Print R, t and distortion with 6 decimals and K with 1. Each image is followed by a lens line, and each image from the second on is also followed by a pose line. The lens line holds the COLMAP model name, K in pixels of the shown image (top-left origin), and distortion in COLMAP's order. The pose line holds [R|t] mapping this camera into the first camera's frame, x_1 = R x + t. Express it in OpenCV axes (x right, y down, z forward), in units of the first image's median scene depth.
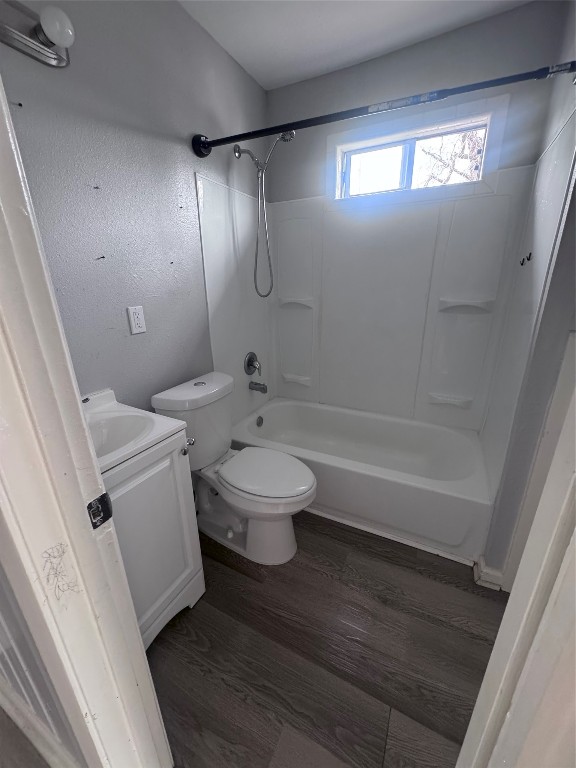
lens RADIAL K [[304.6, 0, 287.5], [0, 304.6, 379.9], [0, 0, 1]] dist [-0.001170, 0.000216]
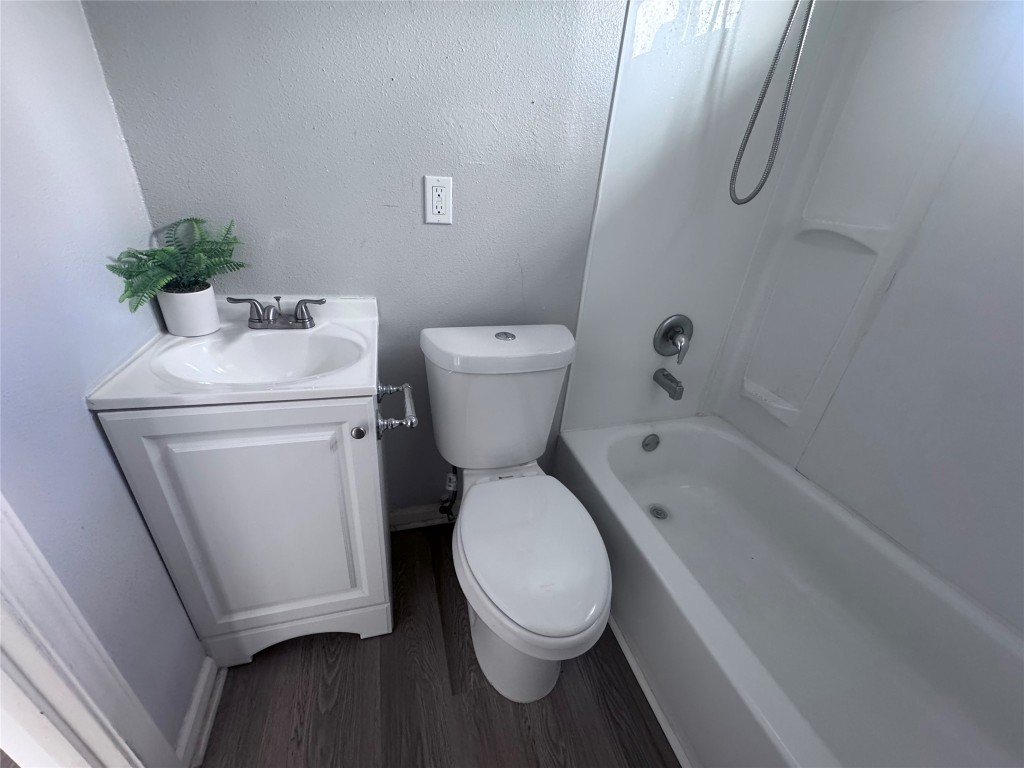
lens RADIAL K [[406.2, 0, 507.1], [0, 406.2, 382.4], [0, 0, 1]] dist [-0.001170, 0.000216]
pose [[0.686049, 0.392301, -0.612729, 0.162812], [-0.308944, 0.919557, 0.242836, -0.070713], [0.658704, 0.022701, 0.752060, 0.339609]]
